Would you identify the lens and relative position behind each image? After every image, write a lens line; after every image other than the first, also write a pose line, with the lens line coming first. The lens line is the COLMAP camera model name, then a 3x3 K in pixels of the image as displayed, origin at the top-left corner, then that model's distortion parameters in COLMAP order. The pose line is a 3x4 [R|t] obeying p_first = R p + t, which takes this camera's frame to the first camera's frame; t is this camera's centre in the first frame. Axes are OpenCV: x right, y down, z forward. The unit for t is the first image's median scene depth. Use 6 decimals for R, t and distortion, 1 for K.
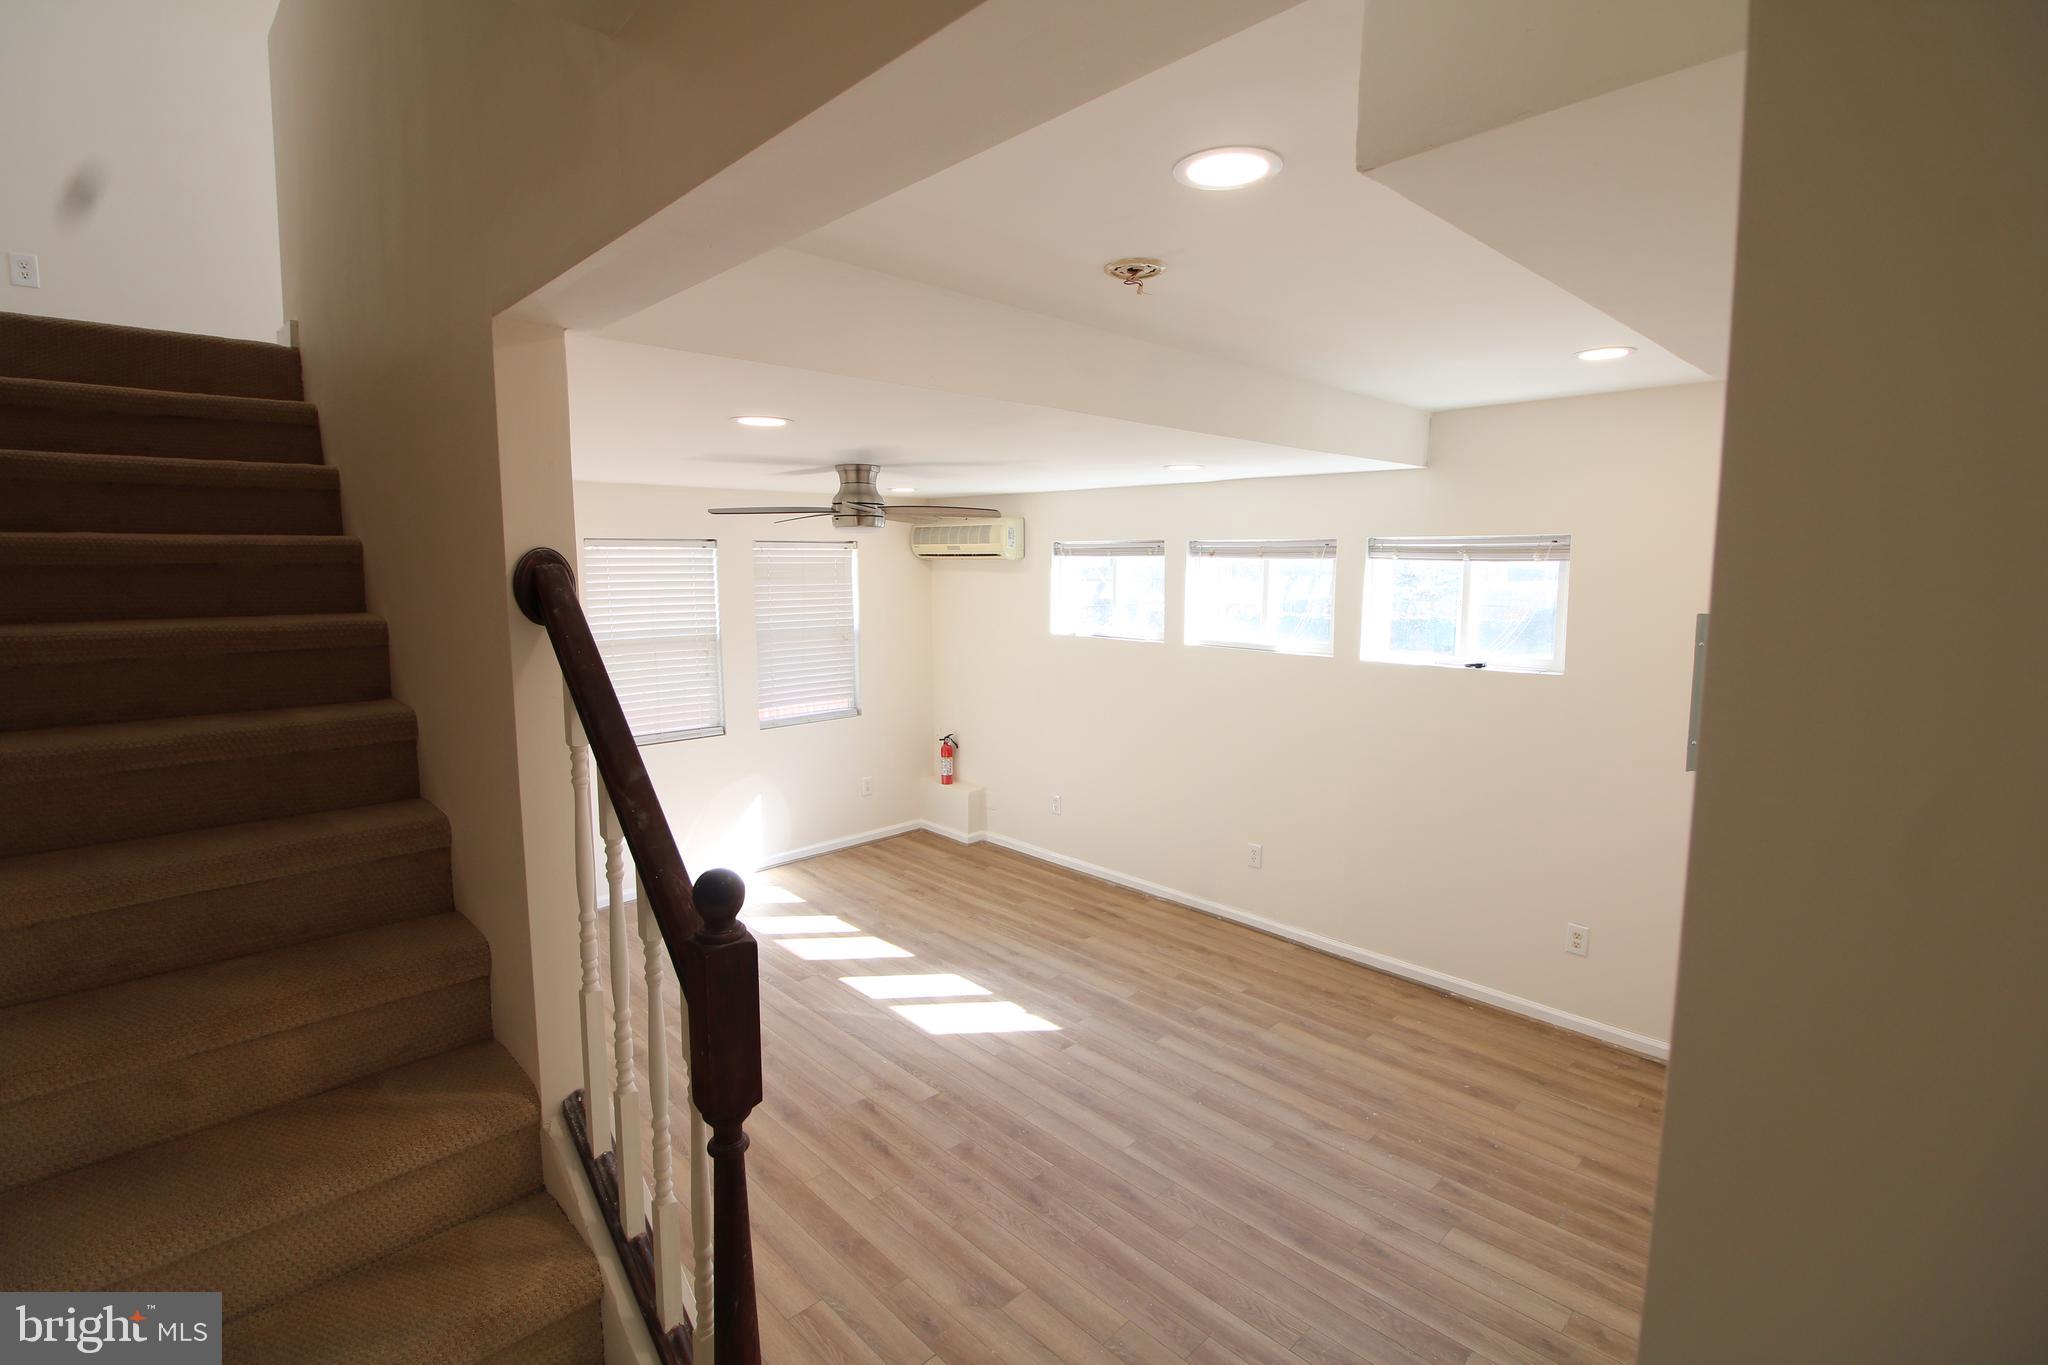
lens RADIAL K [[947.2, 0, 1024.1], [0, 947.2, 664.0], [0, 0, 1]] dist [0.000594, -0.013022]
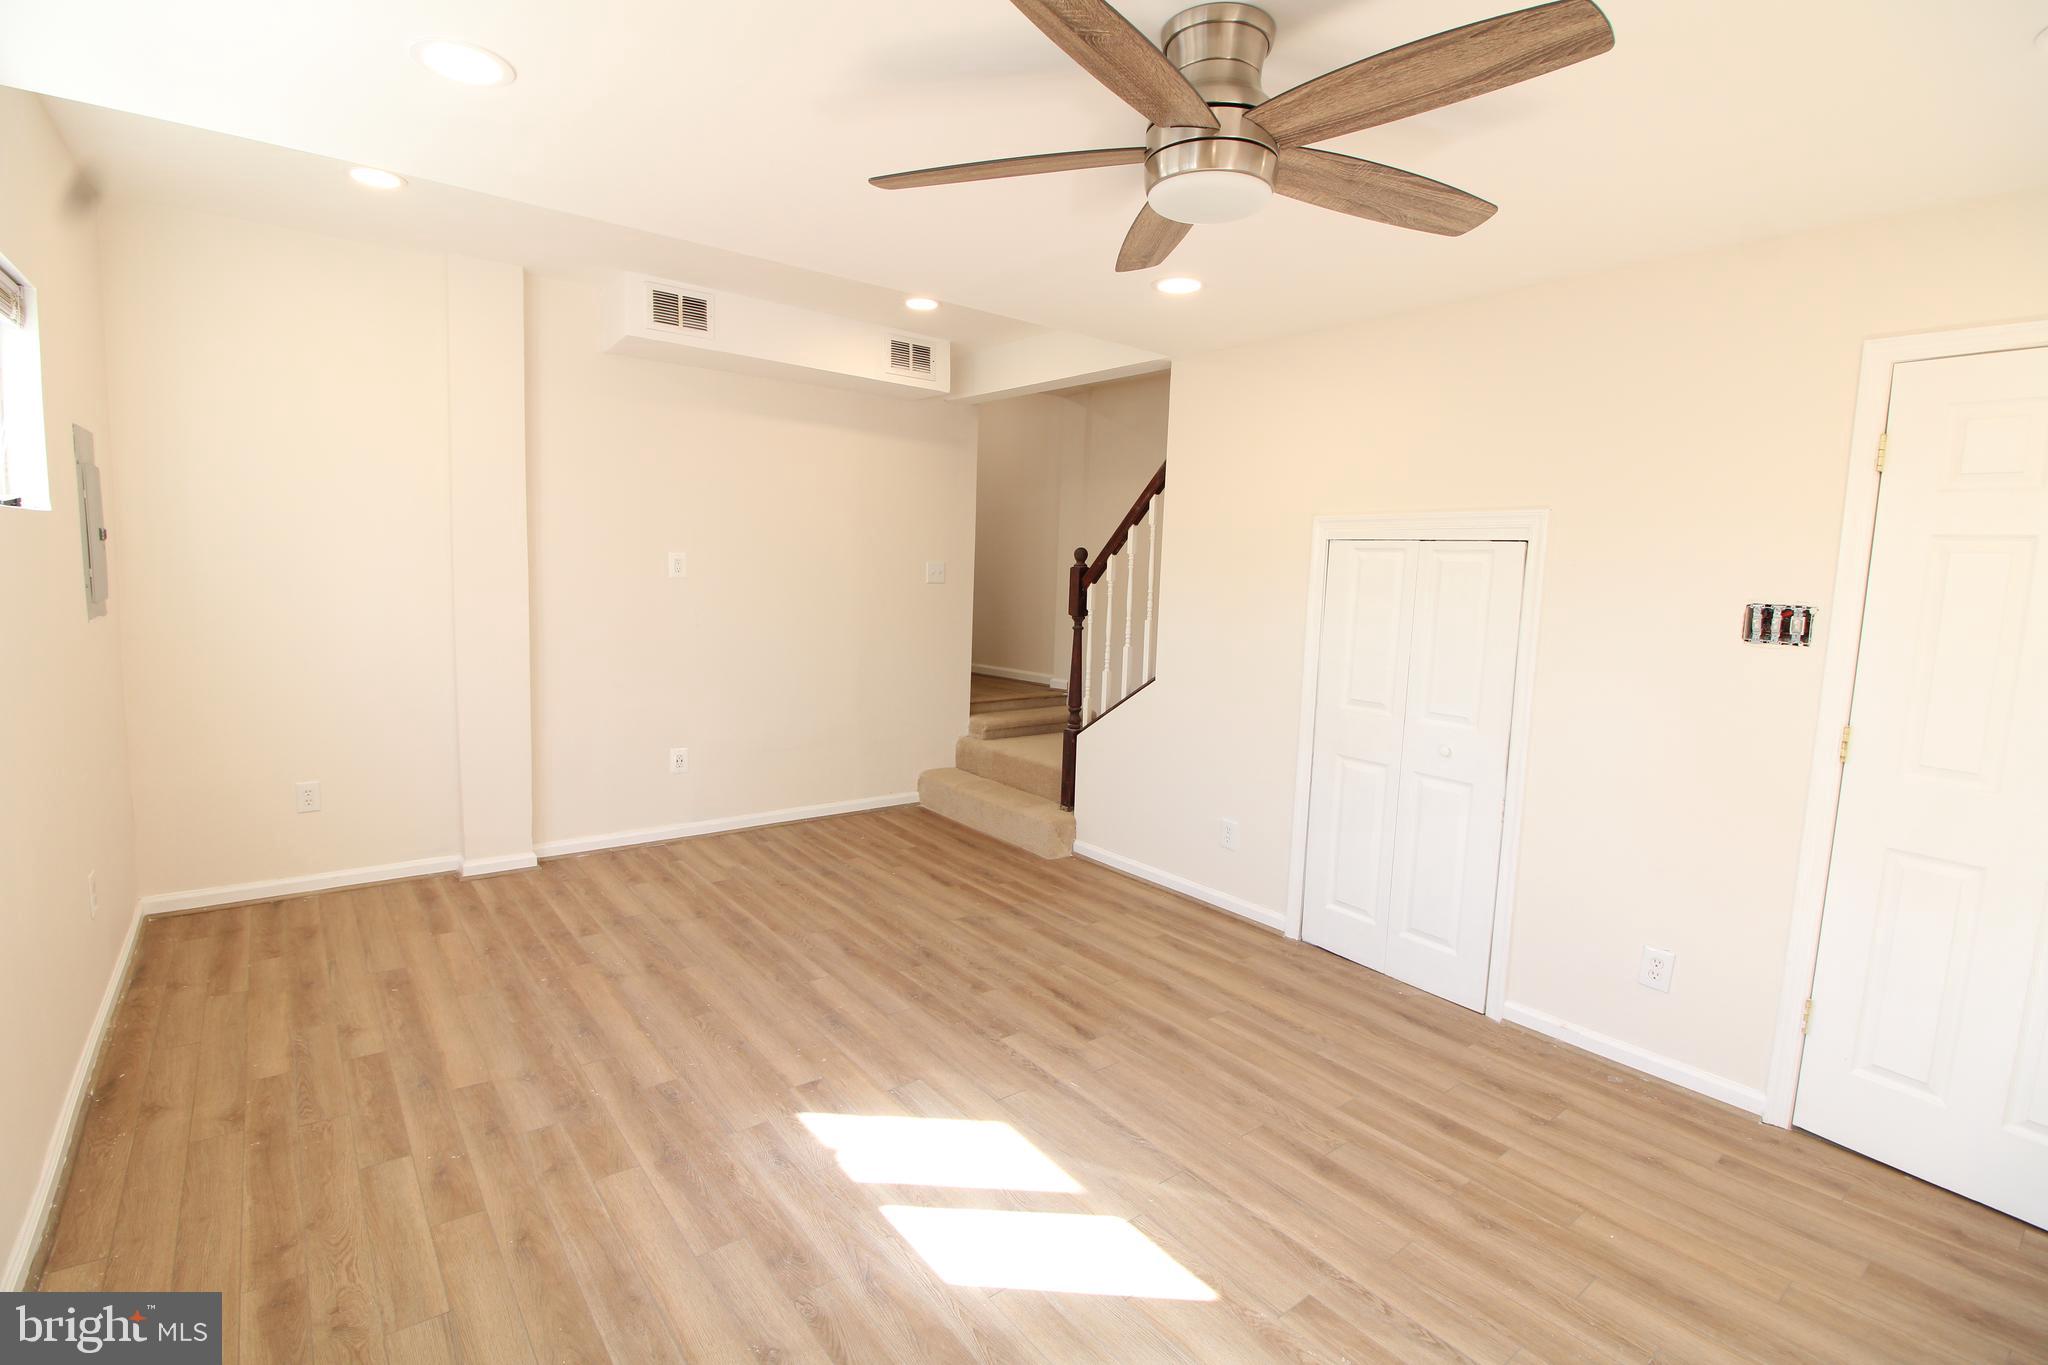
lens RADIAL K [[947.2, 0, 1024.1], [0, 947.2, 664.0], [0, 0, 1]] dist [0.000594, -0.013022]
pose [[-0.994539, -0.045168, 0.094081, -0.166665], [-0.024522, 0.977390, 0.210019, -0.038420], [-0.101440, 0.206565, -0.973160, 1.672070]]
